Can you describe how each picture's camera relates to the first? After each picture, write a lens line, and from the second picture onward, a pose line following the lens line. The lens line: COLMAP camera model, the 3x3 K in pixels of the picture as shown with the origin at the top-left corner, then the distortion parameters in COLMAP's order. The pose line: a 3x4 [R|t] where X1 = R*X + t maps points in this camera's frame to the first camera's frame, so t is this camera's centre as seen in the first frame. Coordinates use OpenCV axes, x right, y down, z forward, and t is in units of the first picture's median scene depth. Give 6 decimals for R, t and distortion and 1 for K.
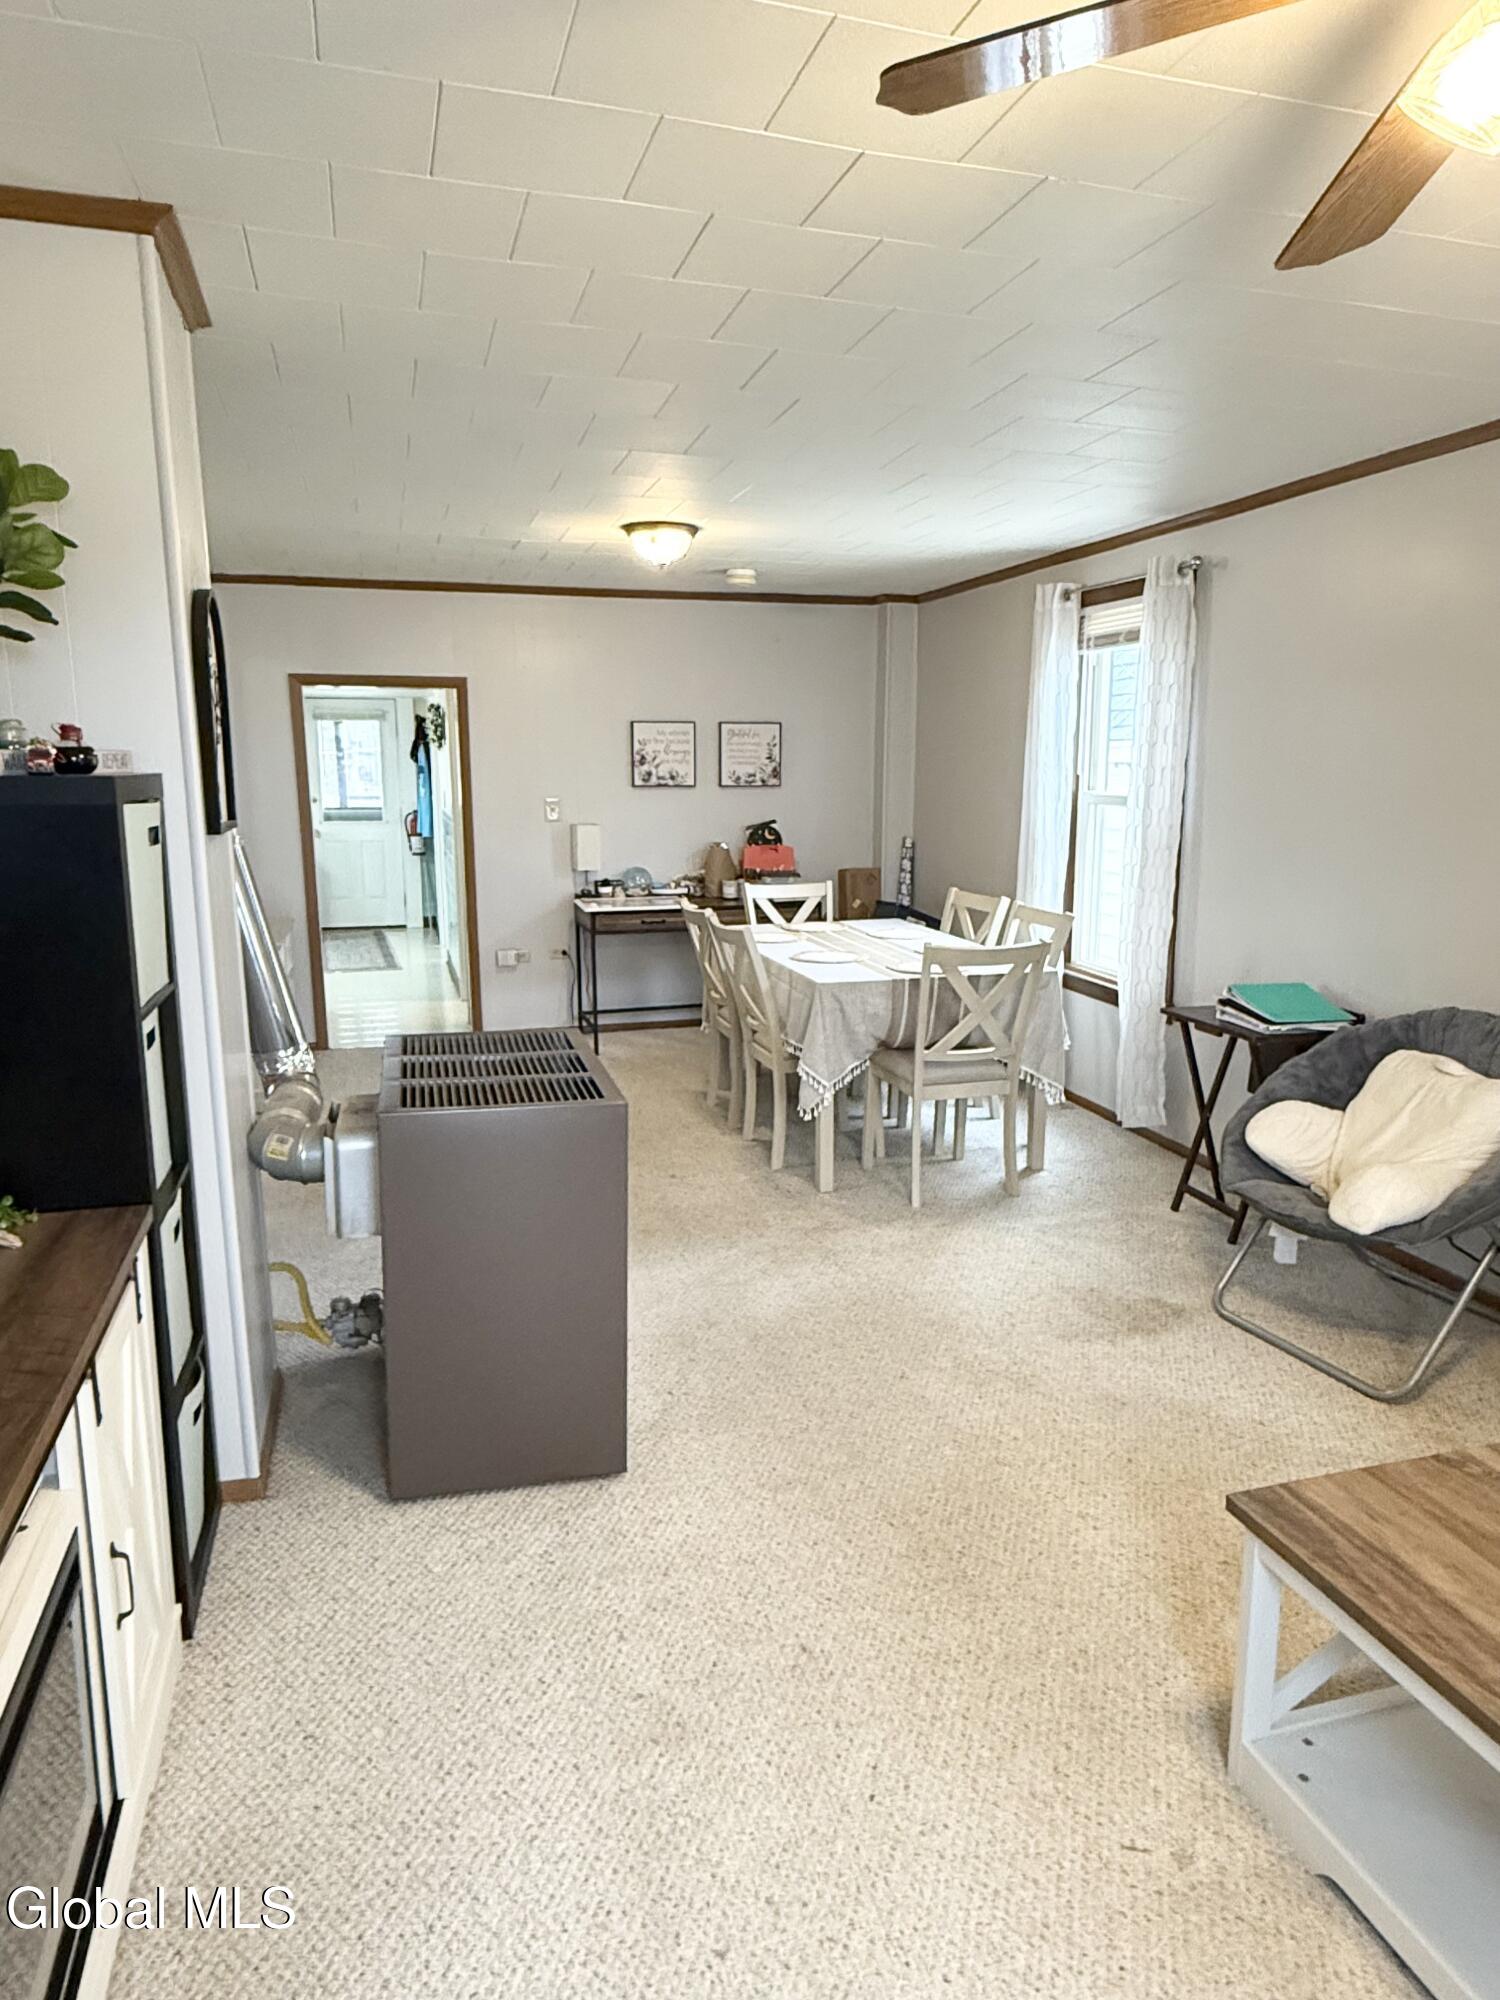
lens RADIAL K [[1273.7, 0, 759.7], [0, 1273.7, 996.6], [0, 0, 1]] dist [0.005773, -0.002223]
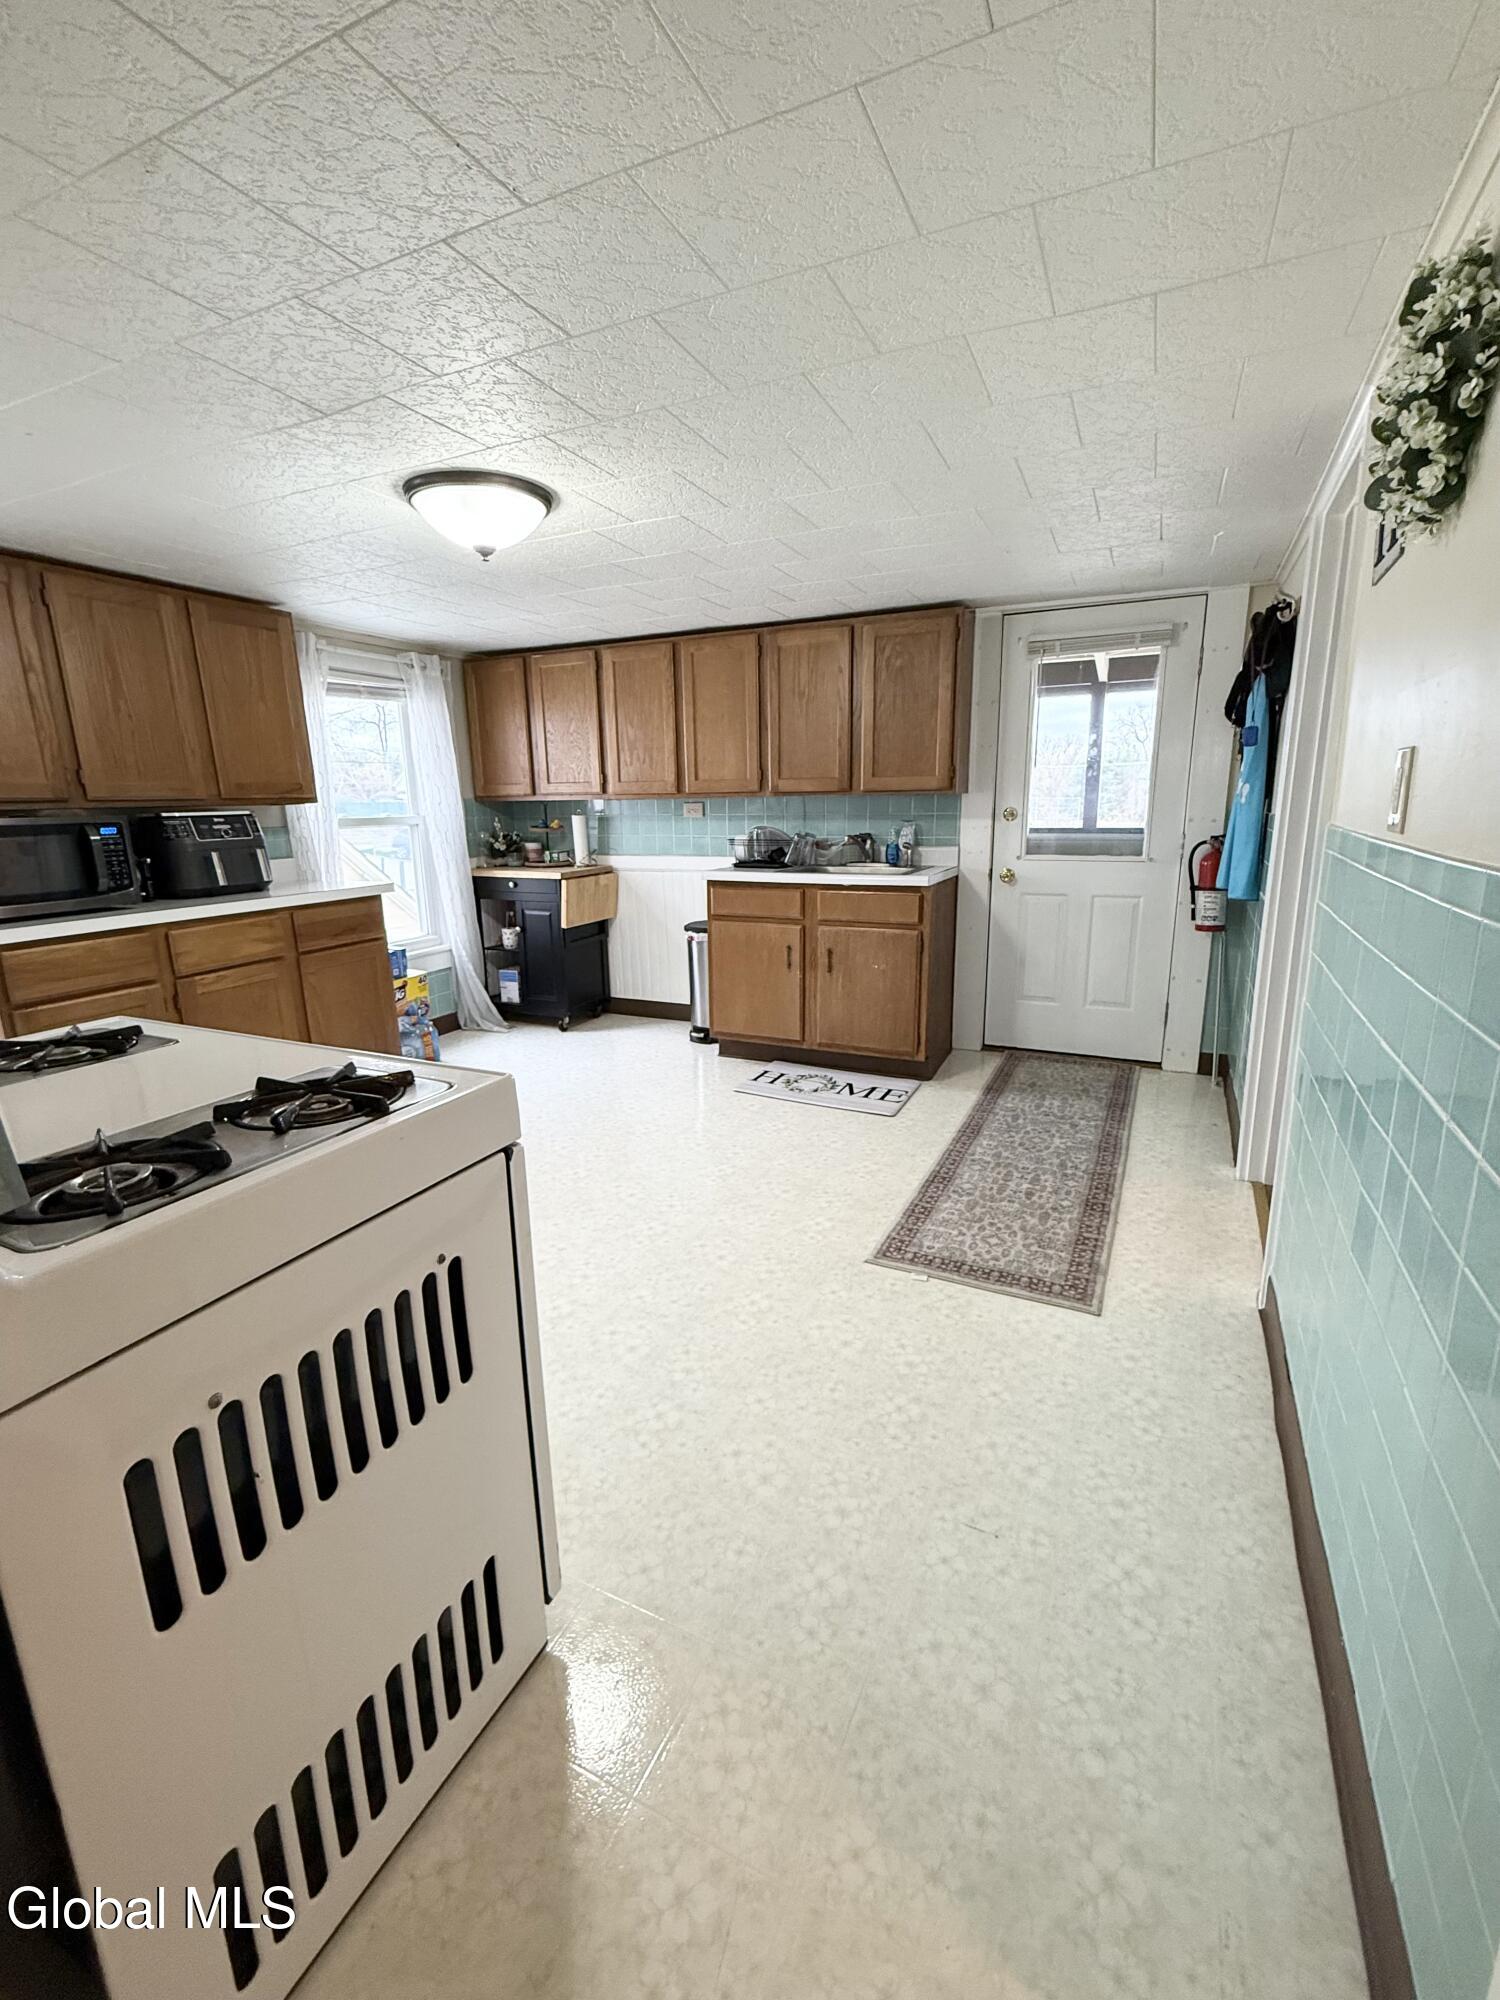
lens RADIAL K [[860.5, 0, 743.7], [0, 860.5, 1000.5], [0, 0, 1]] dist [-0.000547, -0.000711]
pose [[0.736006, 0.137176, -0.662931, -0.292001], [-0.107326, 0.990514, 0.085804, -0.152927], [0.668413, 0.007998, 0.743747, 1.052052]]
